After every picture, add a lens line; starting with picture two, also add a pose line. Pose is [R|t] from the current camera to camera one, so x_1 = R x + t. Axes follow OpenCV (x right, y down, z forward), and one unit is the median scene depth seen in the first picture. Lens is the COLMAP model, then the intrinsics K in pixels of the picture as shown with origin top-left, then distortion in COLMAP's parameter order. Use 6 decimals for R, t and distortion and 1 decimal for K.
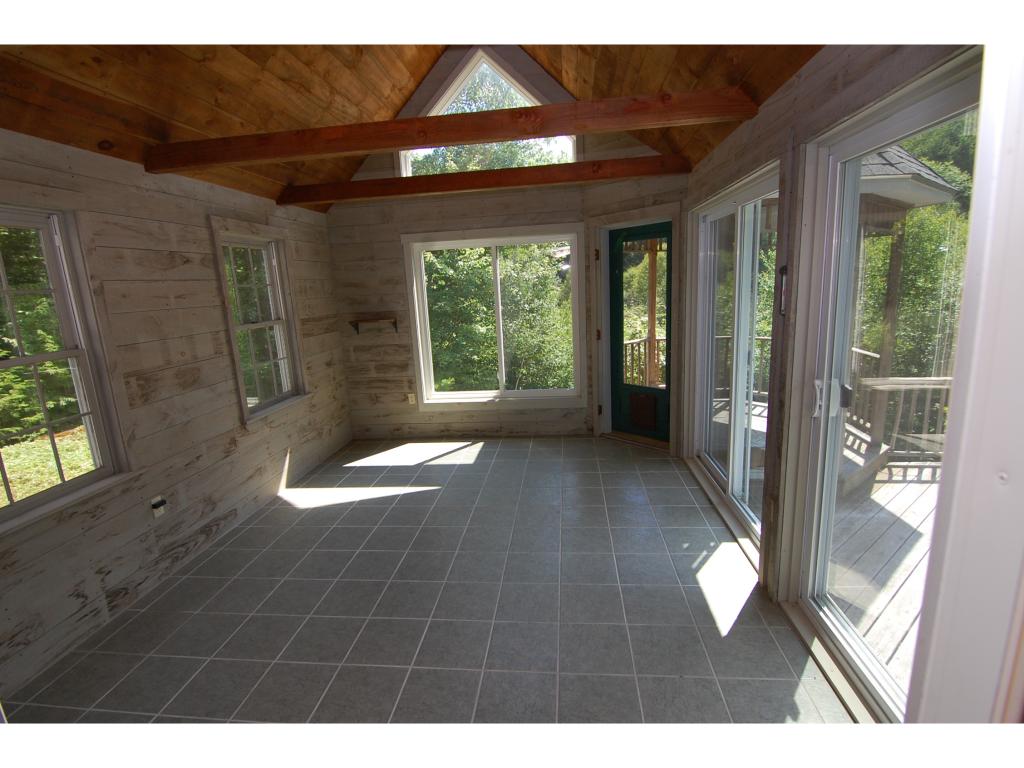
lens RADIAL K [[495.1, 0, 513.6], [0, 495.1, 384.9], [0, 0, 1]] dist [-0.018242, -0.004727]
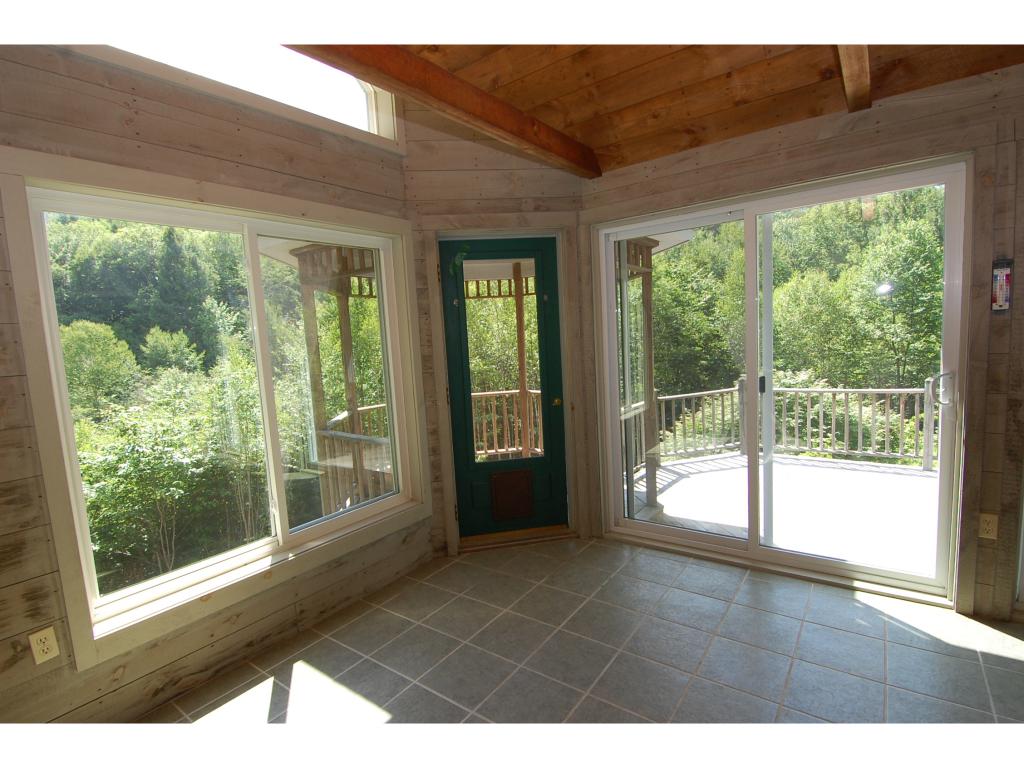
lens RADIAL K [[495.1, 0, 513.3], [0, 495.1, 384.6], [0, 0, 1]] dist [-0.018242, -0.004727]
pose [[0.508018, -0.063027, 0.859037, -0.316657], [0.202934, 0.978003, -0.048256, -0.062967], [-0.837099, 0.198843, 0.509633, 0.562542]]
